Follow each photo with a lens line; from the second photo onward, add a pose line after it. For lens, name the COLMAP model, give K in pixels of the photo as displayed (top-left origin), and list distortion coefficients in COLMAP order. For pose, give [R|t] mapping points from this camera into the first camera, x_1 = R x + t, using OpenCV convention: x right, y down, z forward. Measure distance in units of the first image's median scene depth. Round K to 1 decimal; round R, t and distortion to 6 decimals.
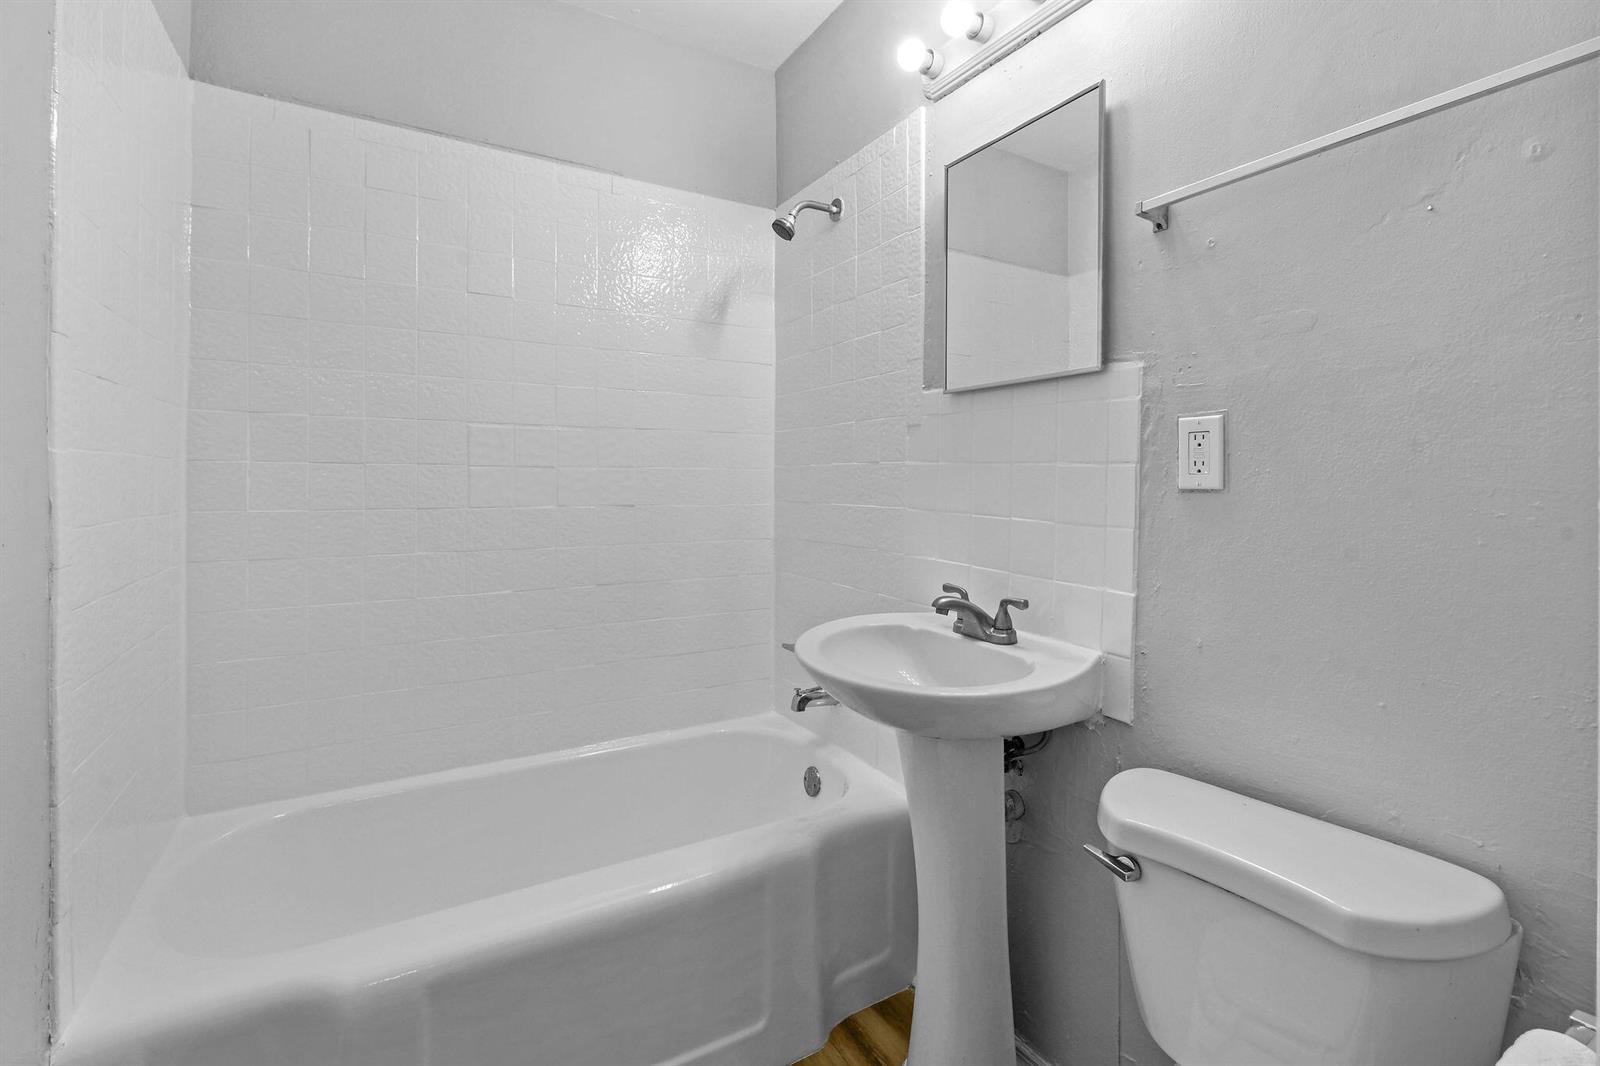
lens RADIAL K [[719.9, 0, 787.0], [0, 719.9, 477.7], [0, 0, 1]] dist [0.004616, -0.002637]
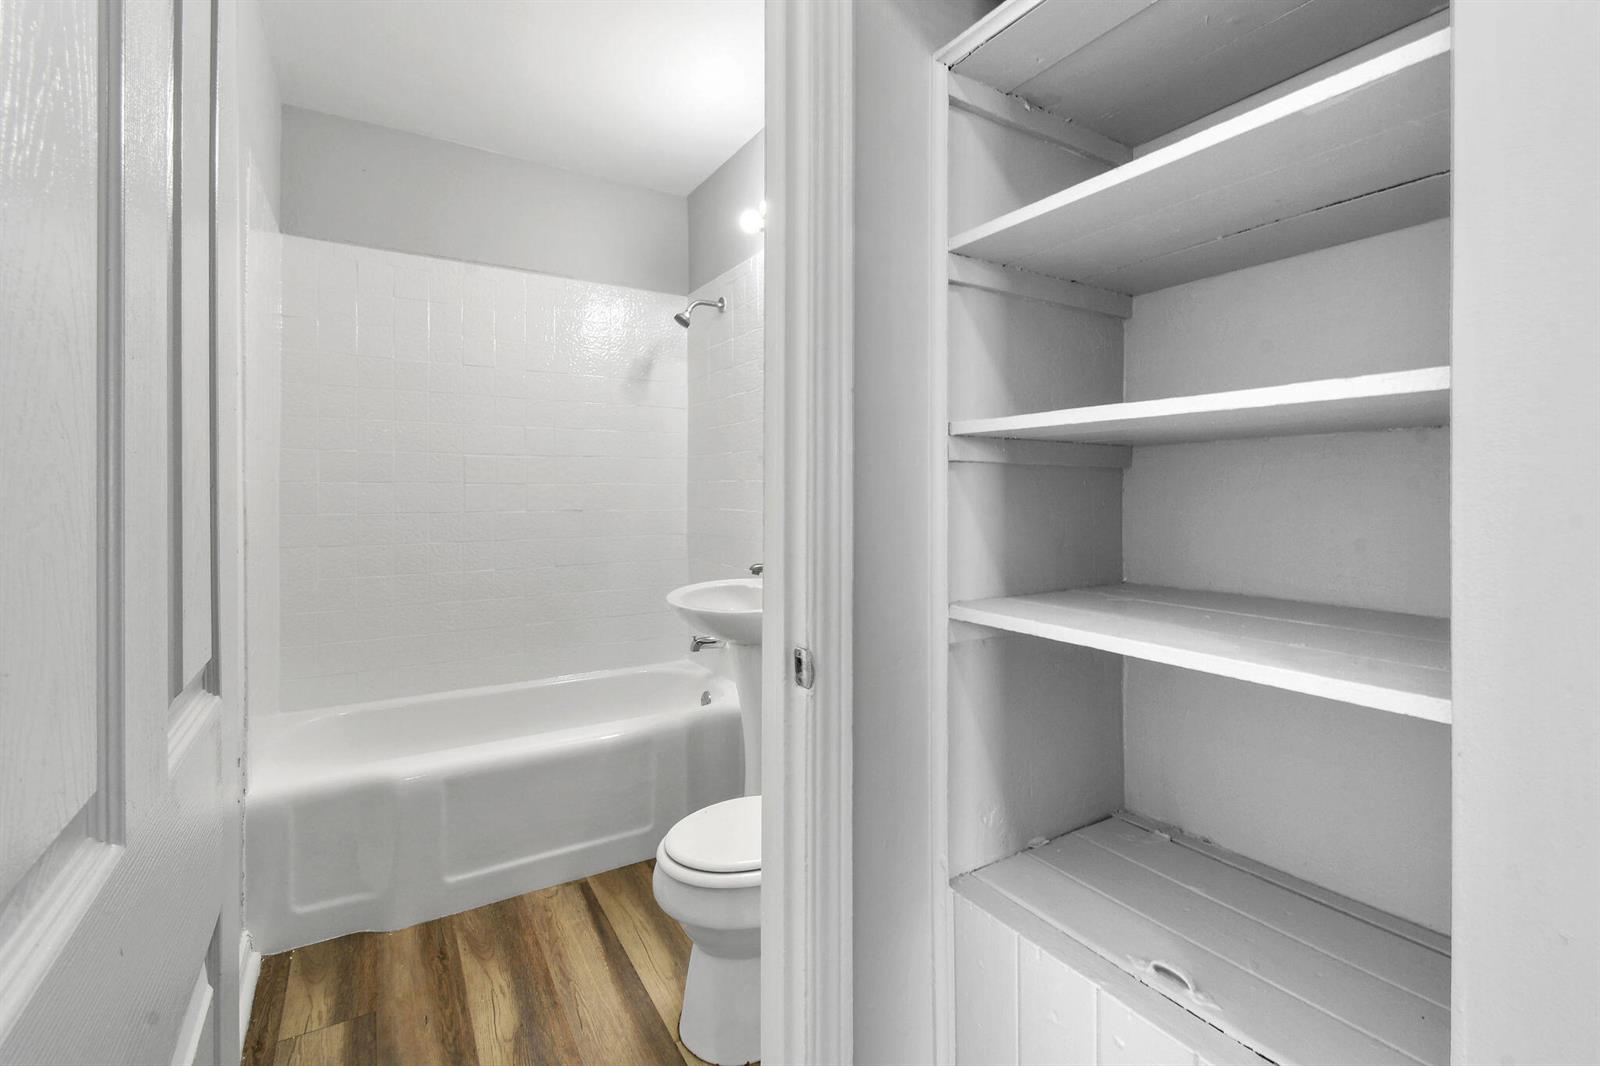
lens RADIAL K [[719.9, 0, 800.8], [0, 719.9, 490.2], [0, 0, 1]] dist [0.004616, -0.002637]
pose [[0.999658, -0.001496, 0.026091, 0.188440], [0.001282, 0.999965, 0.008228, -0.013201], [-0.026102, -0.008192, 0.999626, -0.447310]]
